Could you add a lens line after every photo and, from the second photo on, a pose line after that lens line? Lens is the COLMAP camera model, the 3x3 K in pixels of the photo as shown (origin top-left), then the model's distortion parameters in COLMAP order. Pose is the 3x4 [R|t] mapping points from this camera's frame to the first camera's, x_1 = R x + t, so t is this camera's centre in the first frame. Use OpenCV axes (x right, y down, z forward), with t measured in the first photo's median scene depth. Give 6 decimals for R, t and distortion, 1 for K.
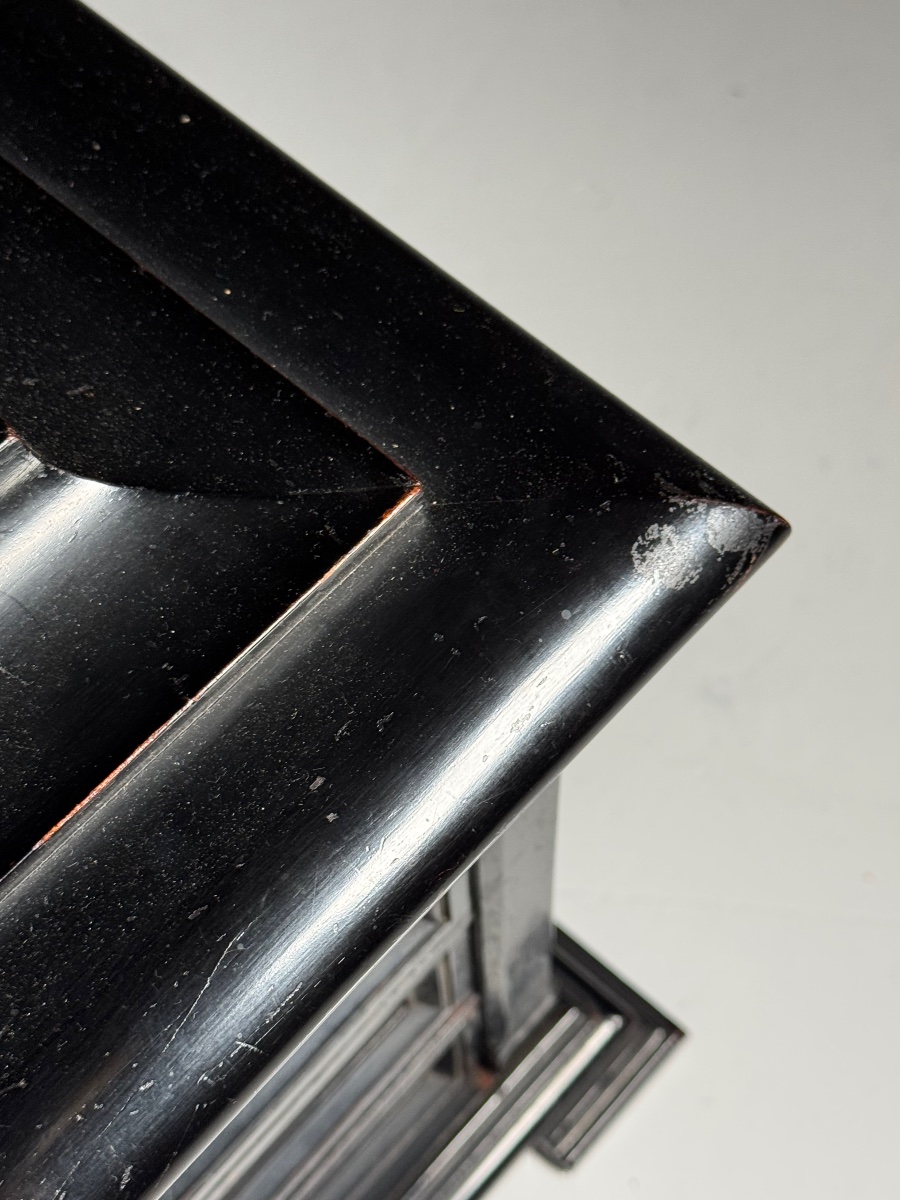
lens RADIAL K [[1922.3, 0, 450.0], [0, 1922.3, 600.0], [0, 0, 1]] dist [0.157247, -0.033069]
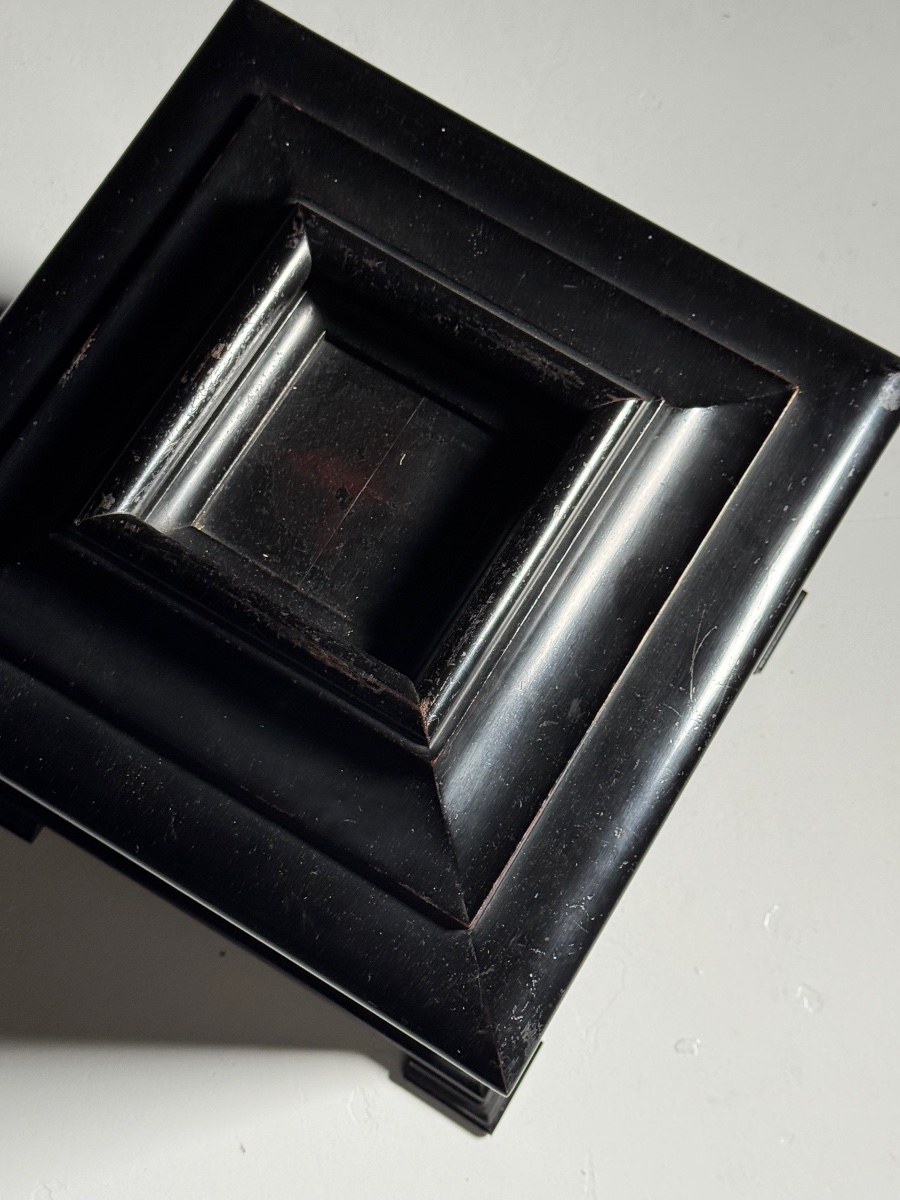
lens RADIAL K [[1922.3, 0, 450.0], [0, 1922.3, 600.0], [0, 0, 1]] dist [0.157247, -0.033069]
pose [[0.980252, -0.172669, 0.096392, -0.759202], [0.151537, 0.969057, 0.194844, -0.353753], [-0.127053, -0.176389, 0.976086, -1.500602]]
